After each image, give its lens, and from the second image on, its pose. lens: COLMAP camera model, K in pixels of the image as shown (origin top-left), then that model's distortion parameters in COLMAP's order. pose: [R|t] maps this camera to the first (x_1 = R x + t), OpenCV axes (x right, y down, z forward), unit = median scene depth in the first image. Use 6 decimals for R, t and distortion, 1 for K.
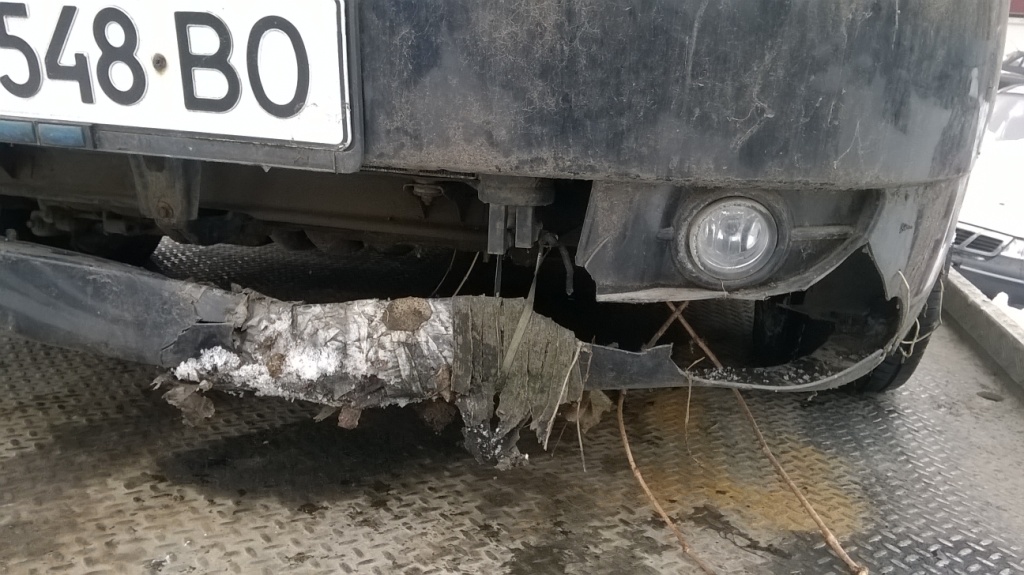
lens RADIAL K [[812.6, 0, 509.1], [0, 812.6, 287.7], [0, 0, 1]] dist [0.038364, -0.043420]
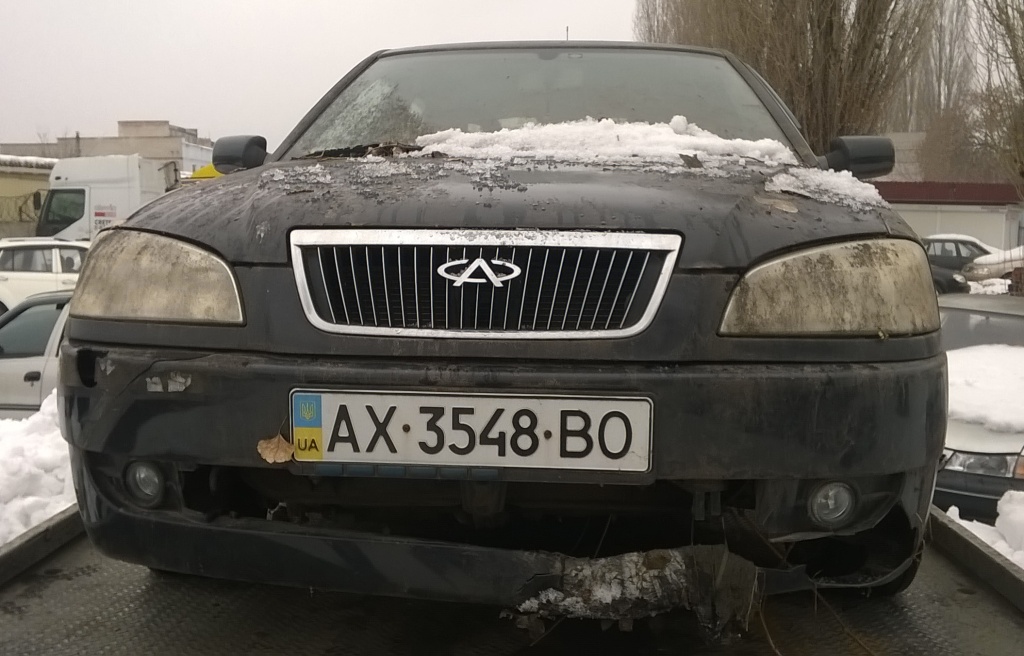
lens RADIAL K [[1047.8, 0, 512.0], [0, 1047.8, 327.4], [0, 0, 1]] dist [0.028909, 0.000000]
pose [[0.984594, -0.049143, 0.167809, -0.782082], [0.080241, 0.979663, -0.183905, -0.064993], [-0.155359, 0.194537, 0.968514, -1.217622]]
